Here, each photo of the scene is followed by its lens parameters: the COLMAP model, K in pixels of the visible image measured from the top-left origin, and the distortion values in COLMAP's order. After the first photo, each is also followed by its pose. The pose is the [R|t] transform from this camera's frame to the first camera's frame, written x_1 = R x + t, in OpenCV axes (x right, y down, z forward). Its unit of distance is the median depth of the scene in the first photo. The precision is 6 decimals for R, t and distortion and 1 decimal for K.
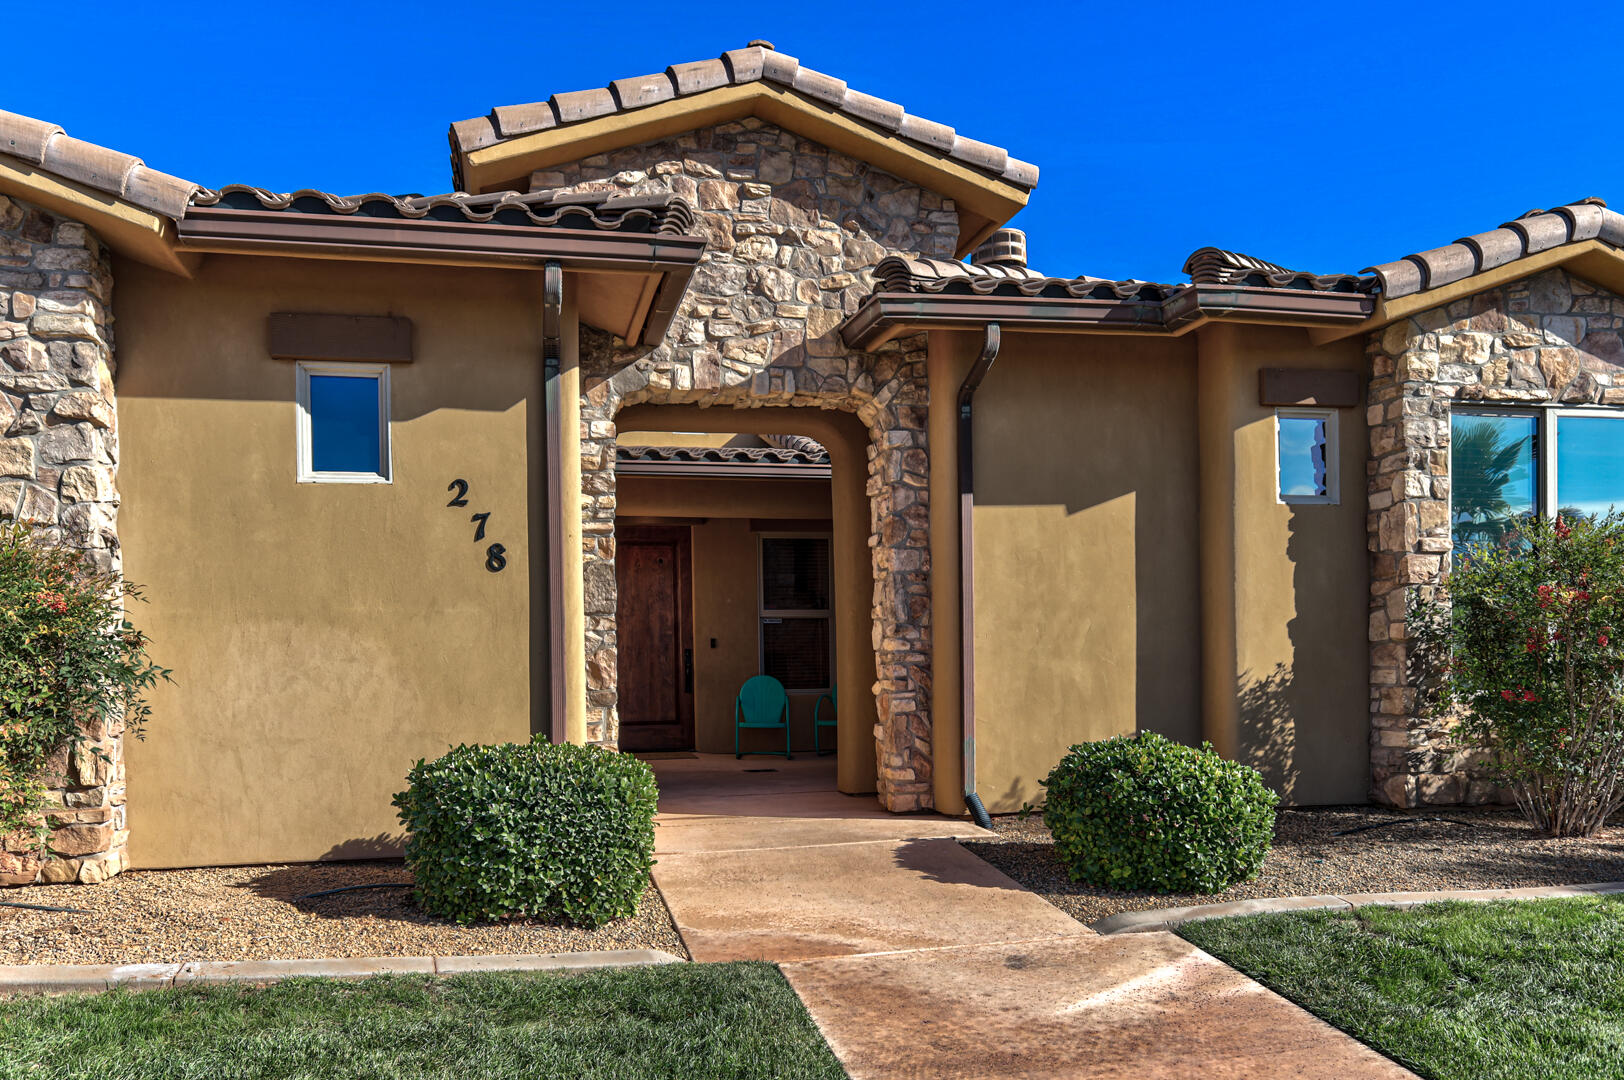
lens RADIAL K [[1348.7, 0, 810.5], [0, 1348.7, 689.7], [0, 0, 1]] dist [-0.004637, -0.006447]
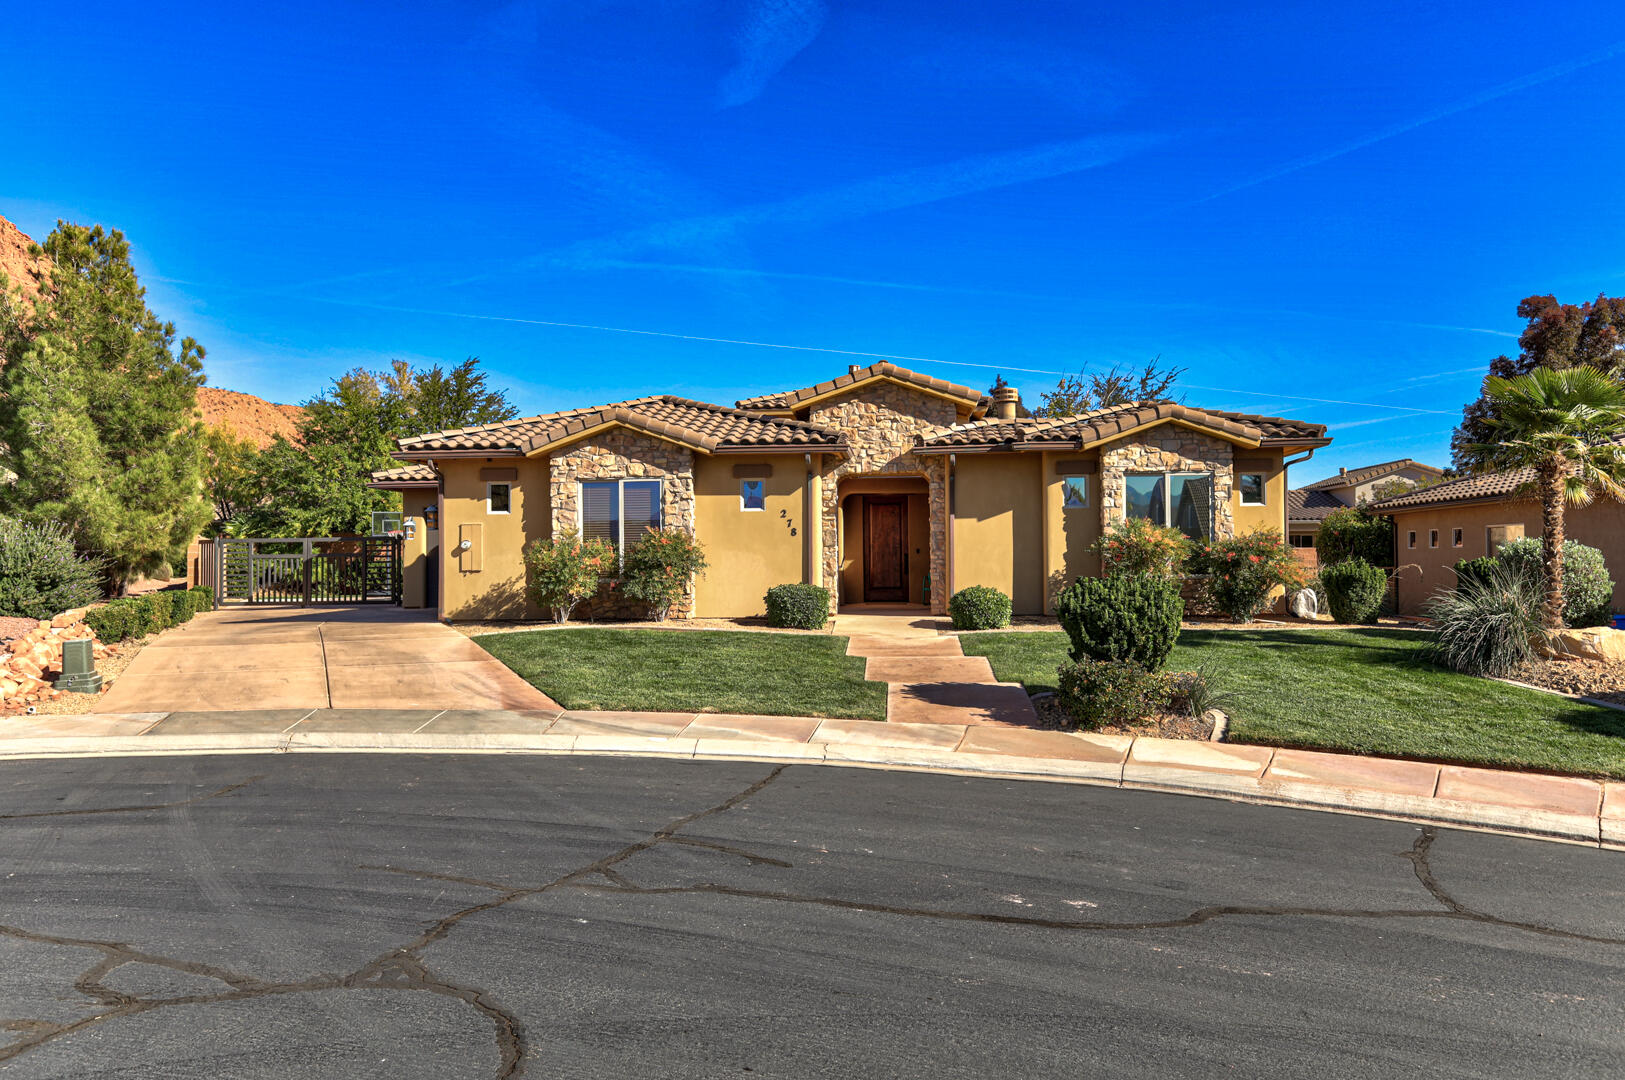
lens RADIAL K [[1247.2, 0, 813.0], [0, 1247.2, 536.0], [0, 0, 1]] dist [0.077731, -0.000959]
pose [[0.959852, 0.004687, -0.280467, 0.591725], [-0.014070, 0.999406, -0.031450, 0.010255], [0.280153, 0.034134, 0.959348, -1.708435]]
